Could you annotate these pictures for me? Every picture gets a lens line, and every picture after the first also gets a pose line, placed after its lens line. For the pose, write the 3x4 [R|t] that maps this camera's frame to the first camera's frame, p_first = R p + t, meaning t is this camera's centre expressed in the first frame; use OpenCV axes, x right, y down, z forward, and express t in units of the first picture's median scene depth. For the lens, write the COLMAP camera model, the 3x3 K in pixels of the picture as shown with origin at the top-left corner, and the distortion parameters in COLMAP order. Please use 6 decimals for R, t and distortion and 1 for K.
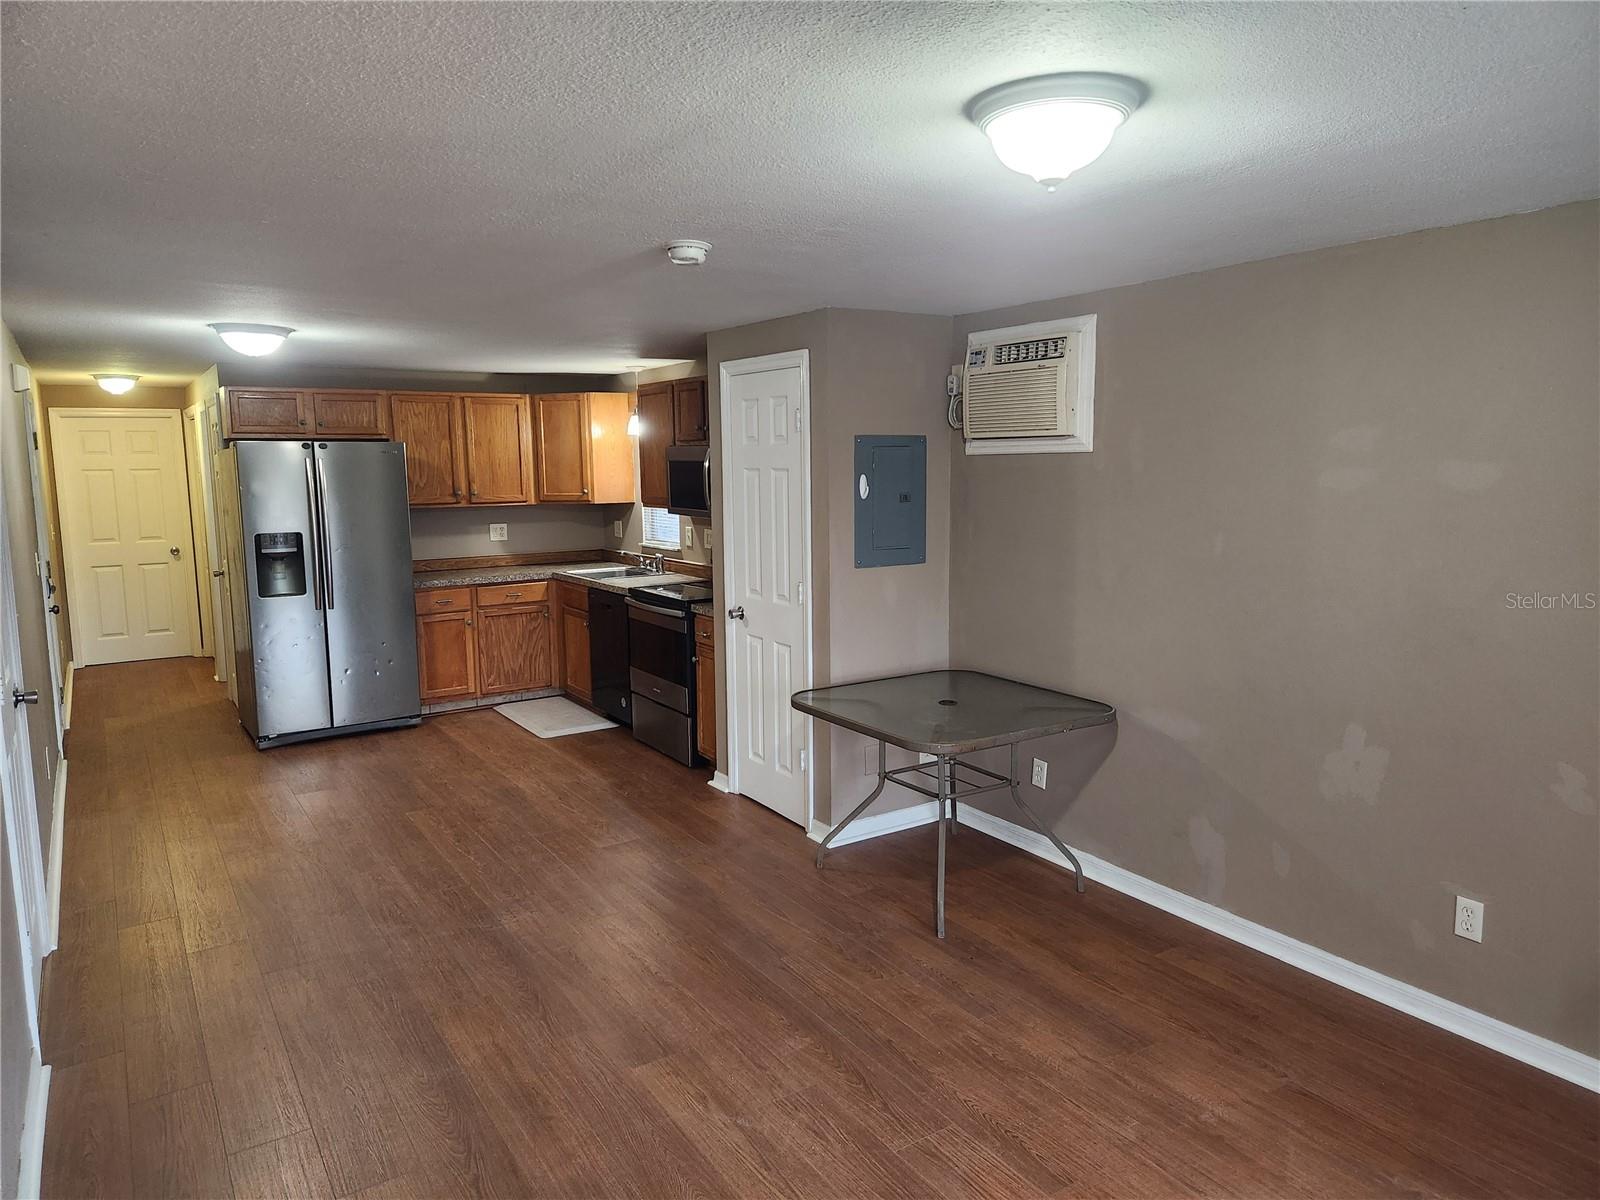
lens RADIAL K [[1096.8, 0, 800.0], [0, 1096.8, 600.0], [0, 0, 1]] dist [0.062845, -0.047108]
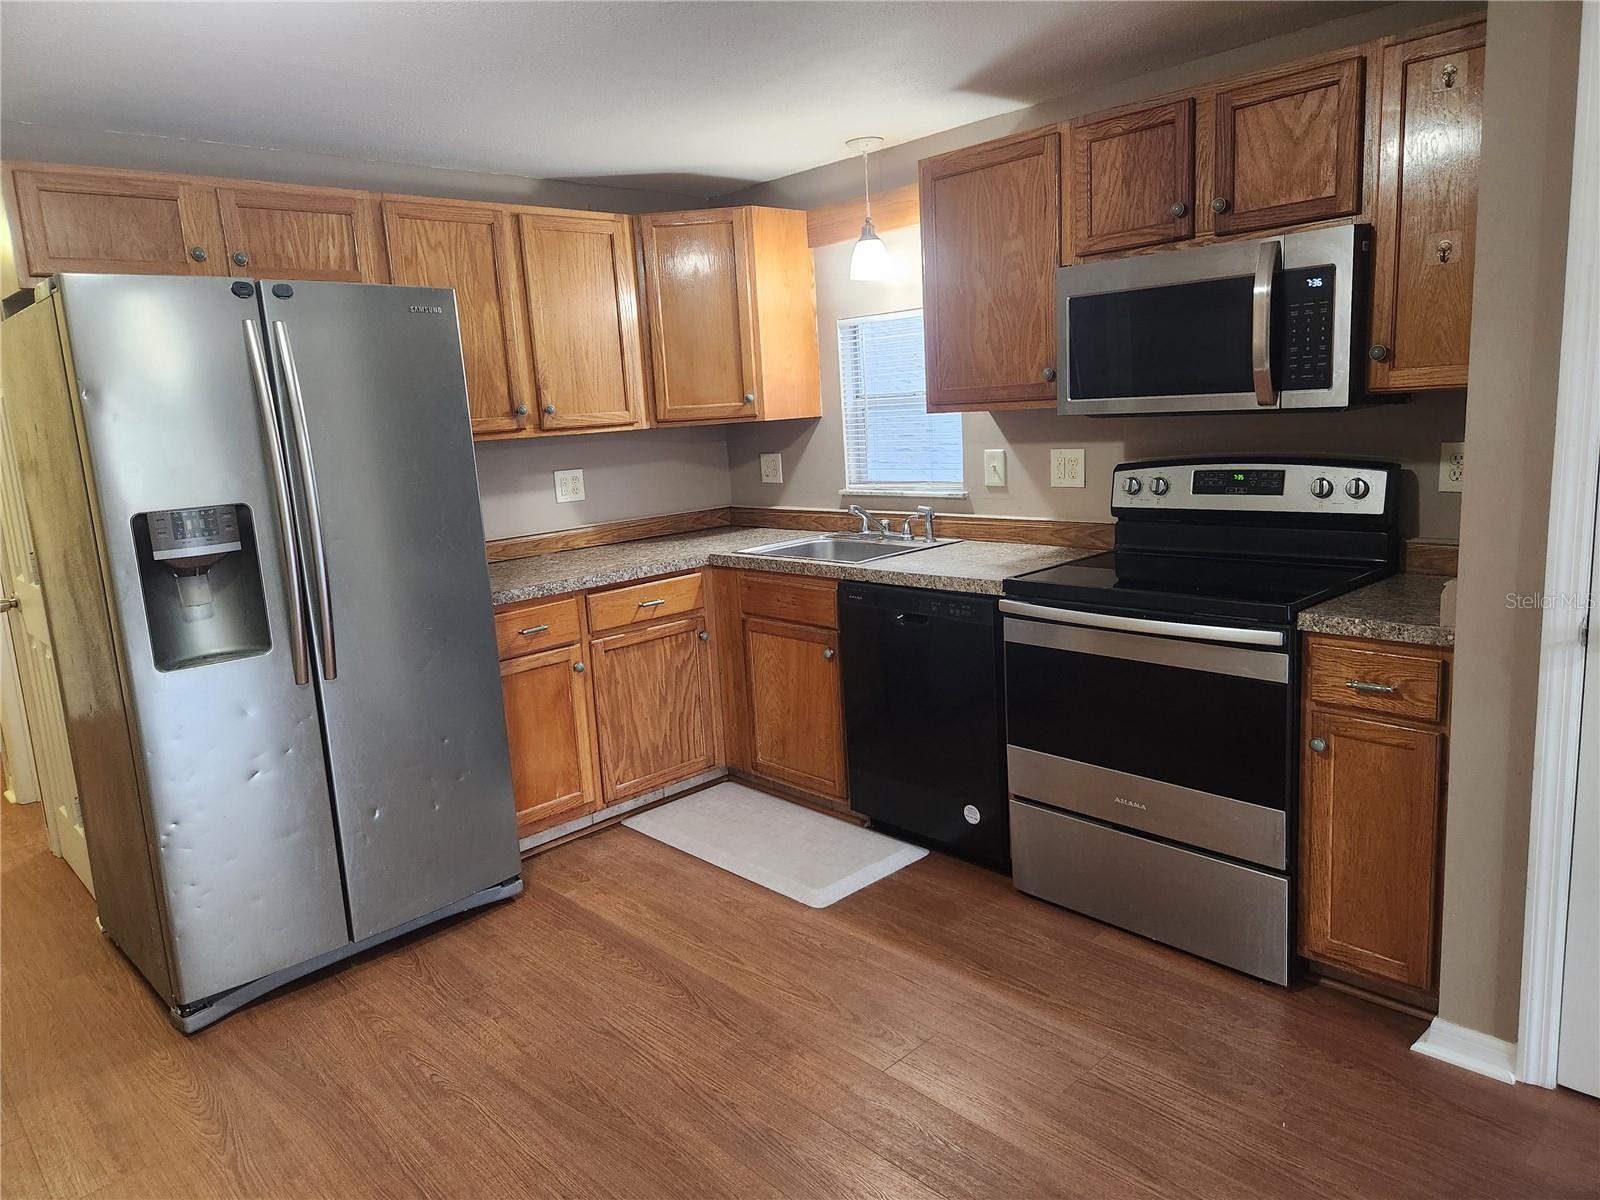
lens RADIAL K [[1096.8, 0, 800.0], [0, 1096.8, 600.0], [0, 0, 1]] dist [0.062845, -0.047108]
pose [[0.982964, -0.076409, 0.167162, -0.279873], [0.068790, 0.996331, 0.050909, -0.027913], [-0.170439, -0.038542, 0.984614, 0.487915]]
